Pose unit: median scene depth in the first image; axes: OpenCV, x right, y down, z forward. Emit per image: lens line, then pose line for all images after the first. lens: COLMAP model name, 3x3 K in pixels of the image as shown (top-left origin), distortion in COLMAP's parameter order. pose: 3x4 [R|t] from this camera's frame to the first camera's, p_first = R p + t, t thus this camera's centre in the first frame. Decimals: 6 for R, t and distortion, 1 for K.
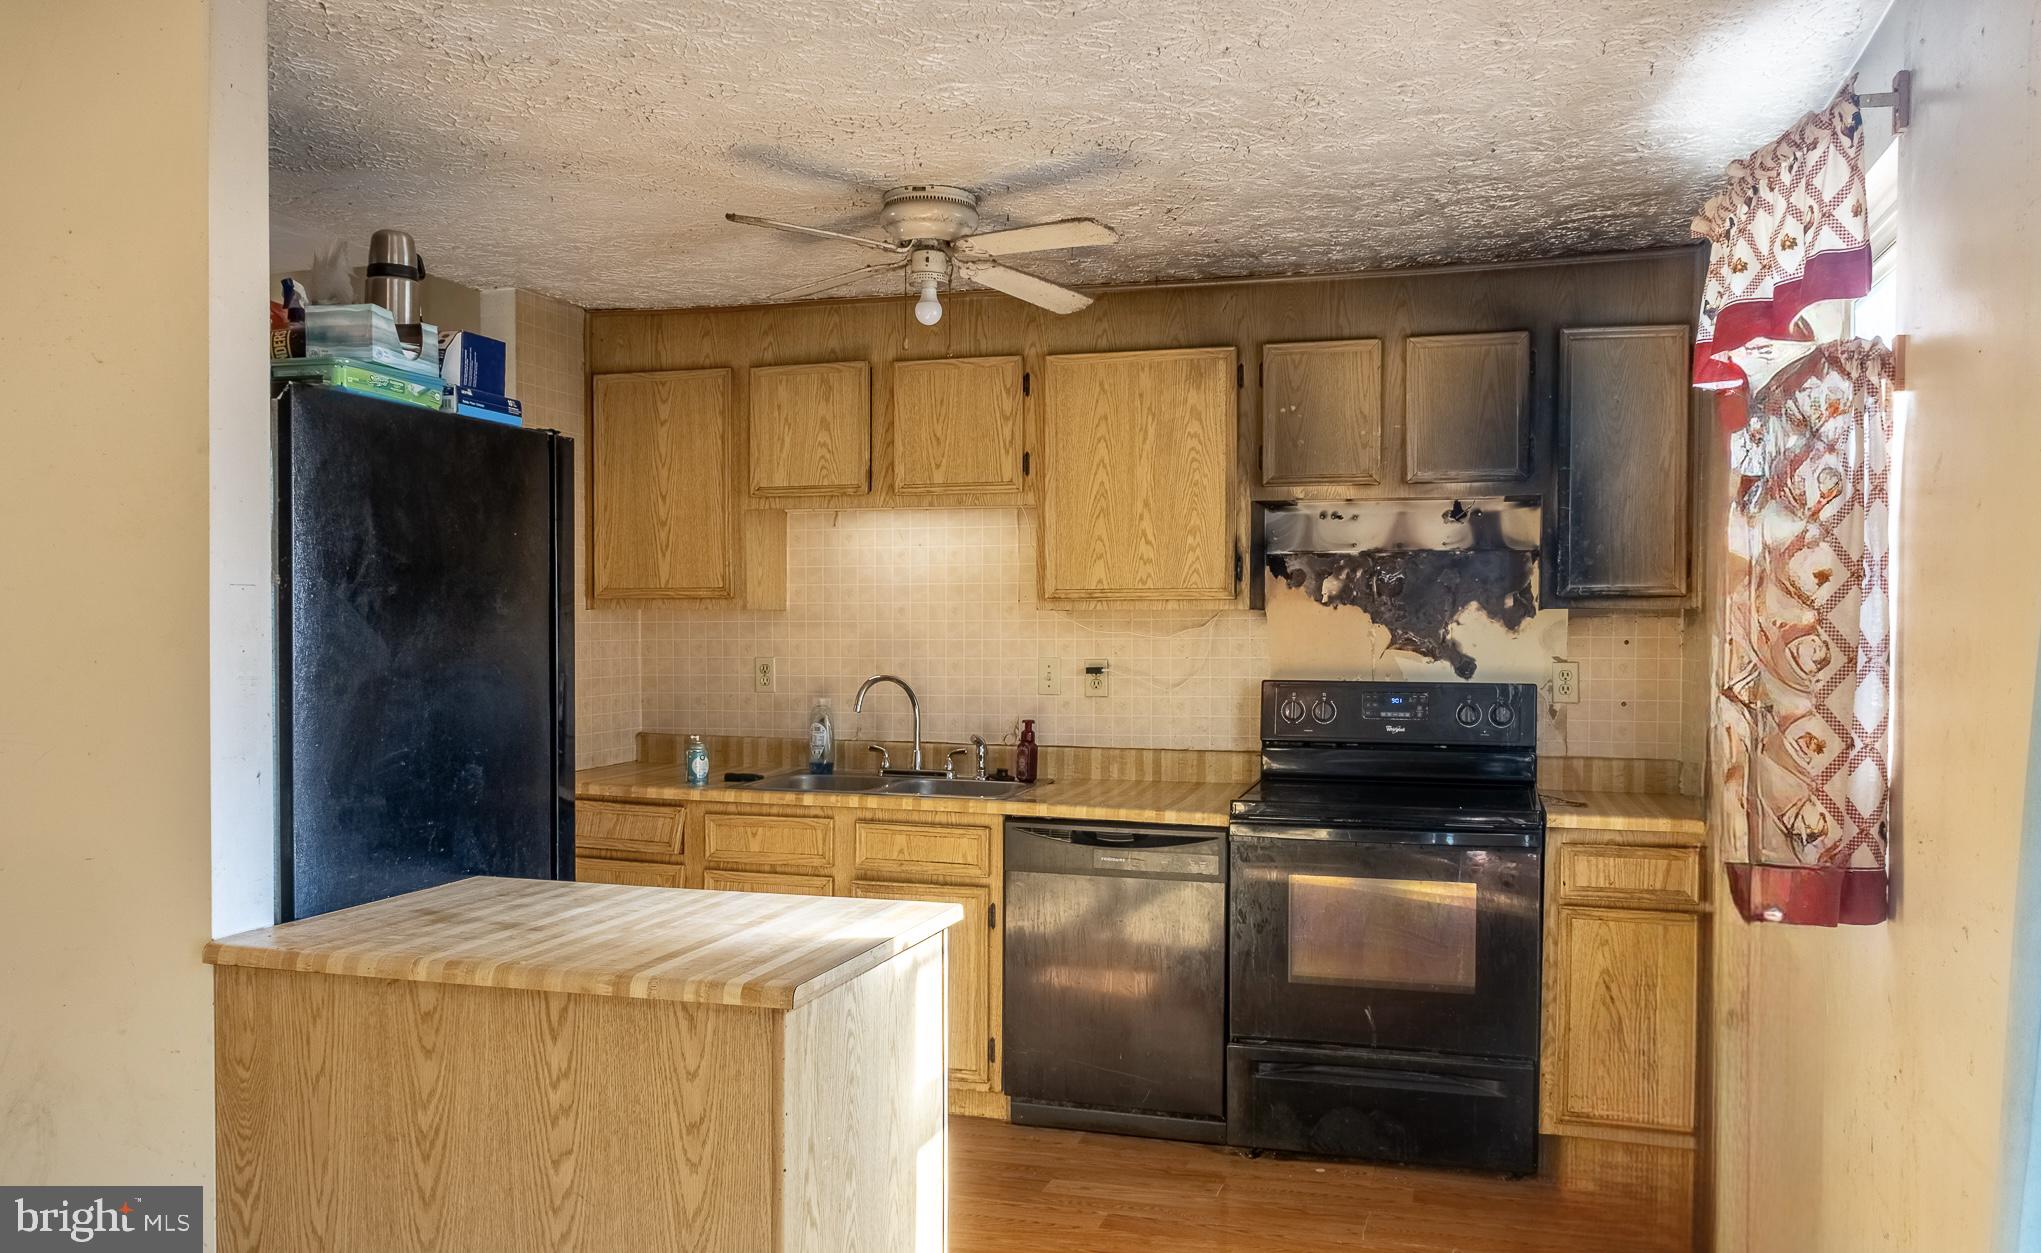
lens RADIAL K [[1627.1, 0, 1023.4], [0, 1627.1, 631.1], [0, 0, 1]] dist [0.008934, 0.000649]
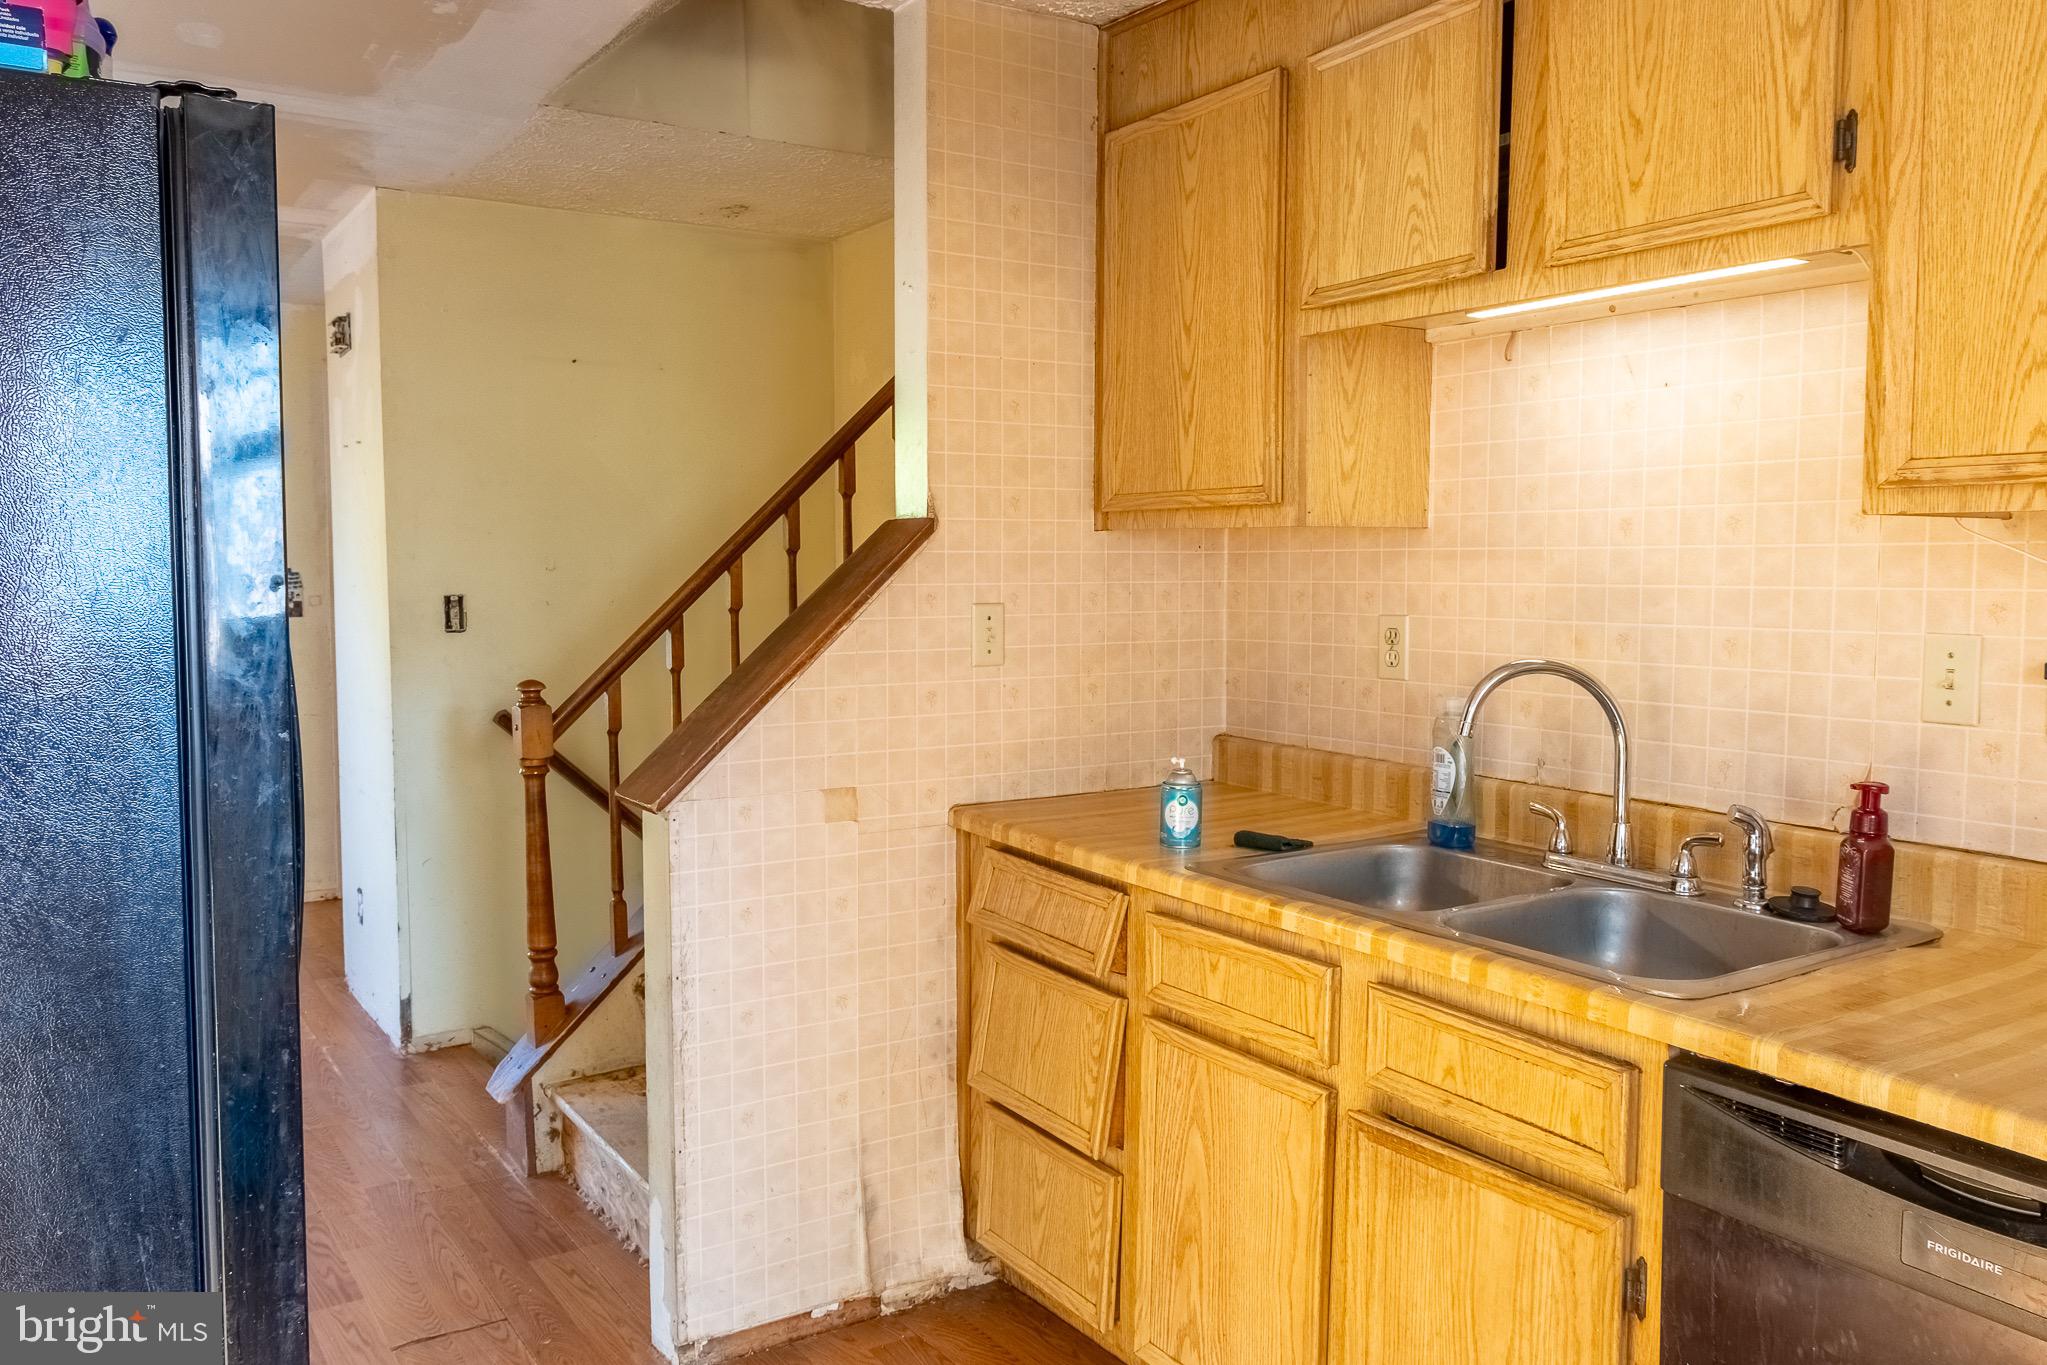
lens RADIAL K [[1585.8, 0, 1016.5], [0, 1585.8, 663.0], [0, 0, 1]] dist [-0.002593, 0.004891]
pose [[0.758541, 0.042862, -0.650214, 0.097447], [-0.003705, 0.998102, 0.061472, -0.000193], [0.651615, -0.044220, 0.757260, 0.542600]]
